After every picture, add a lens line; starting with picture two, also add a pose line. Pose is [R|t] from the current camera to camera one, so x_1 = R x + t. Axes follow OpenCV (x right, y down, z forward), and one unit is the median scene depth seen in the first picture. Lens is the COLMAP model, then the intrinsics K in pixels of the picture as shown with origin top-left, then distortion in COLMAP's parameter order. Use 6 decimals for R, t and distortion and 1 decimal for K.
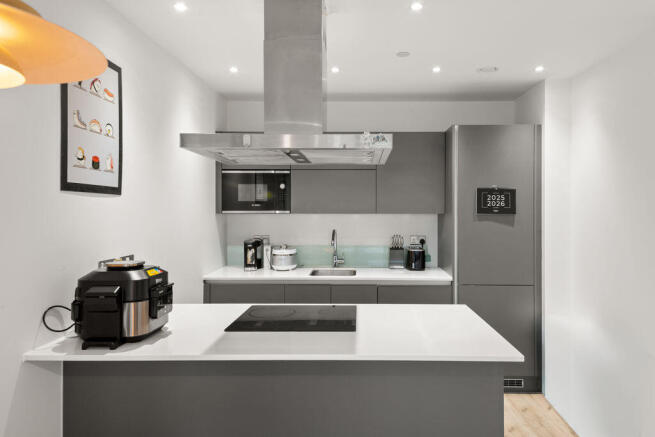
lens RADIAL K [[445.6, 0, 356.4], [0, 445.6, 204.2], [0, 0, 1]] dist [0.006508, -0.005238]
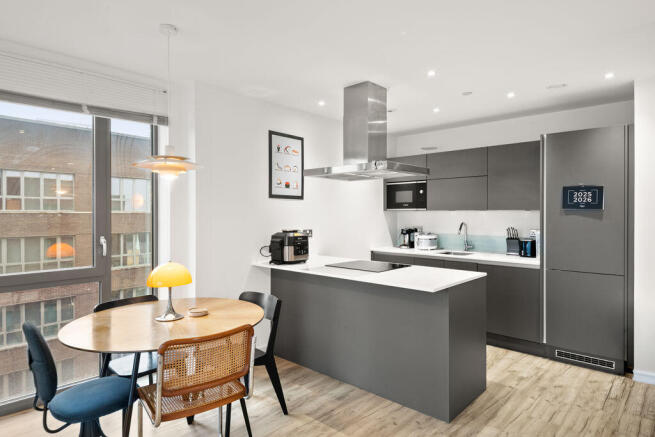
lens RADIAL K [[382.8, 0, 324.6], [0, 382.8, 214.3], [0, 0, 1]] dist [0.003609, -0.000251]
pose [[0.734989, -0.000422, -0.678079, 0.490632], [0.008645, 0.999924, 0.008749, 0.021662], [0.678024, -0.012293, 0.734937, -0.152802]]
